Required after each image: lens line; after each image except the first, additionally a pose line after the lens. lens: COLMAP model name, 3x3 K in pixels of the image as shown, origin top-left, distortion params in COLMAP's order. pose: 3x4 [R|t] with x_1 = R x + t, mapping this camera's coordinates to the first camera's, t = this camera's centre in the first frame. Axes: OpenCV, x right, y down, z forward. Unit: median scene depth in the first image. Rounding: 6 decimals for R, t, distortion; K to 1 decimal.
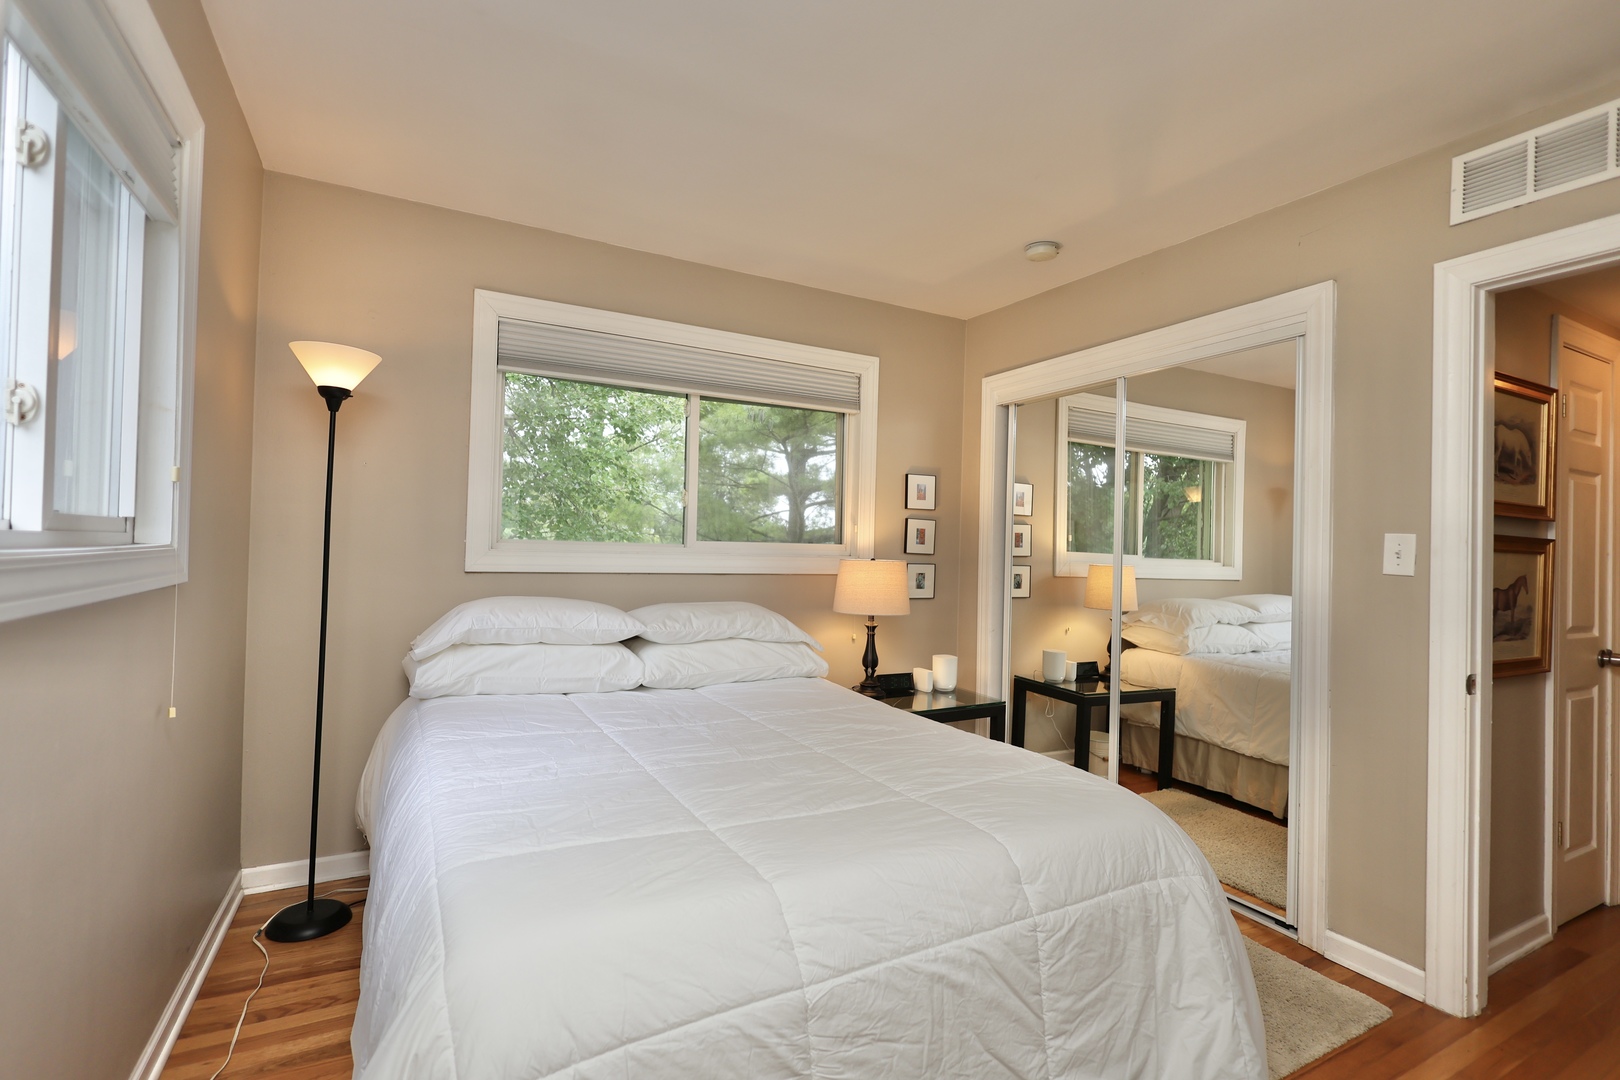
lens RADIAL K [[746.6, 0, 809.9], [0, 746.6, 538.0], [0, 0, 1]] dist [-0.003856, 0.002489]
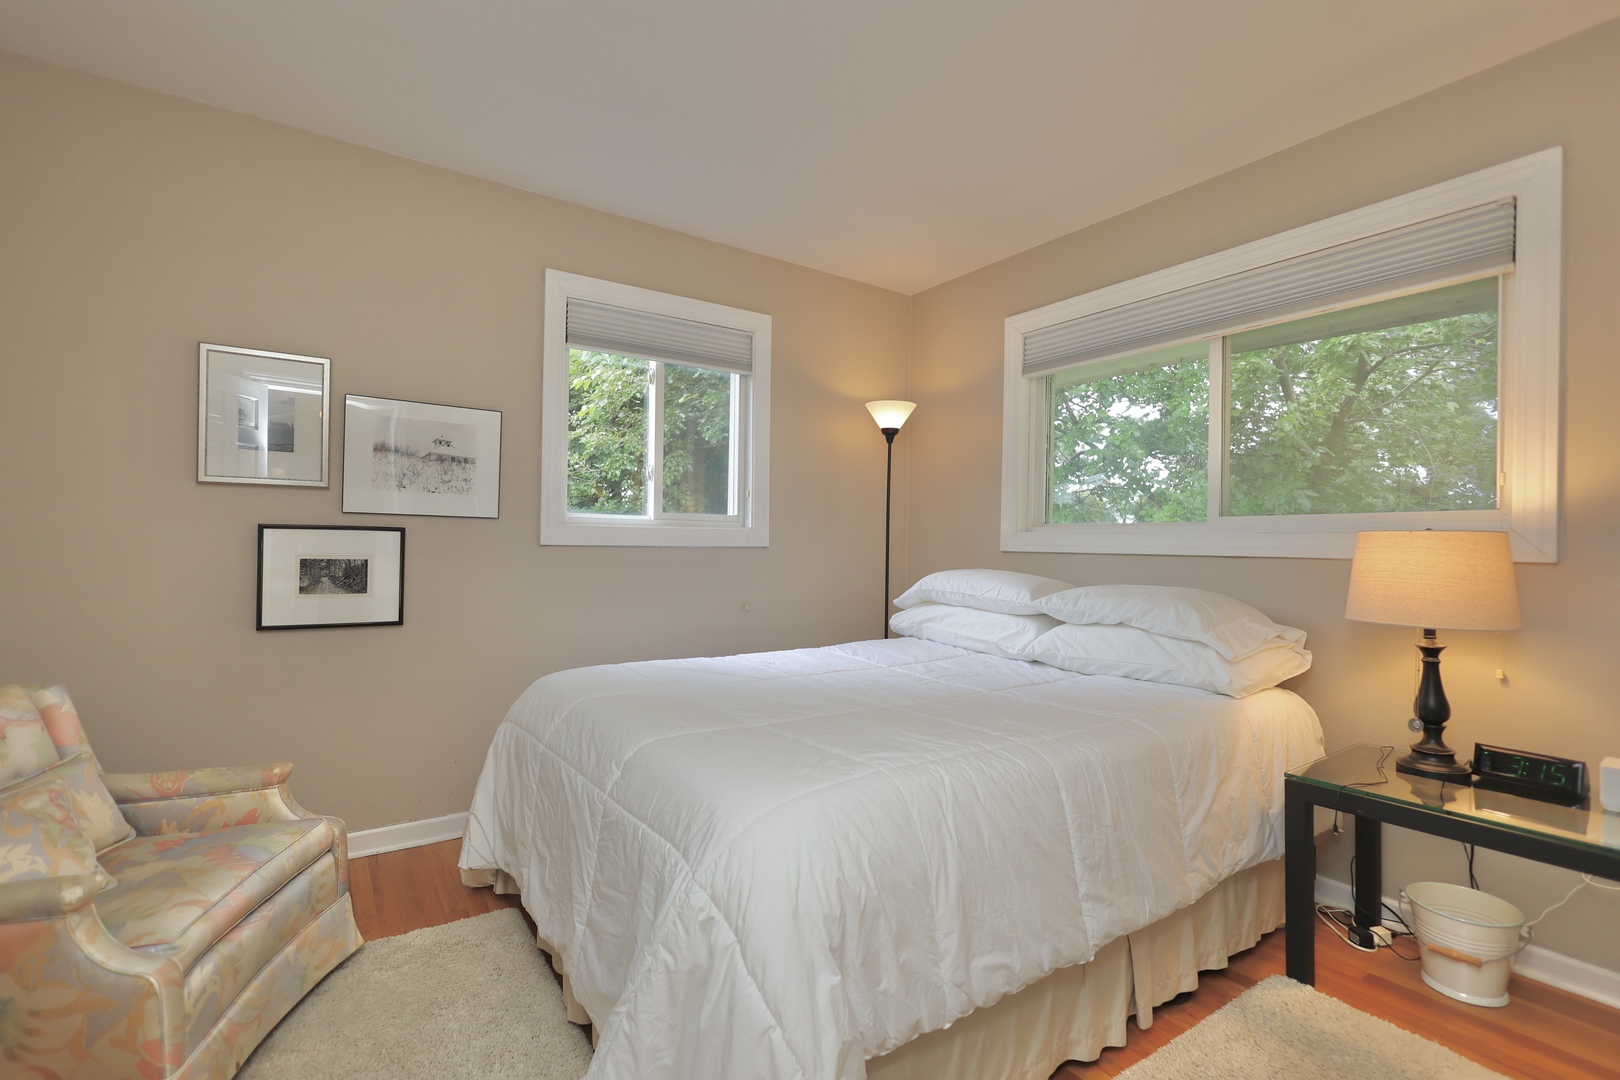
lens RADIAL K [[746.6, 0, 813.5], [0, 746.6, 544.1], [0, 0, 1]] dist [-0.003856, 0.002489]
pose [[0.100984, -0.023785, -0.994604, 0.742373], [0.003215, 0.999717, -0.023581, 0.062768], [0.994883, -0.000817, 0.101032, 0.583670]]
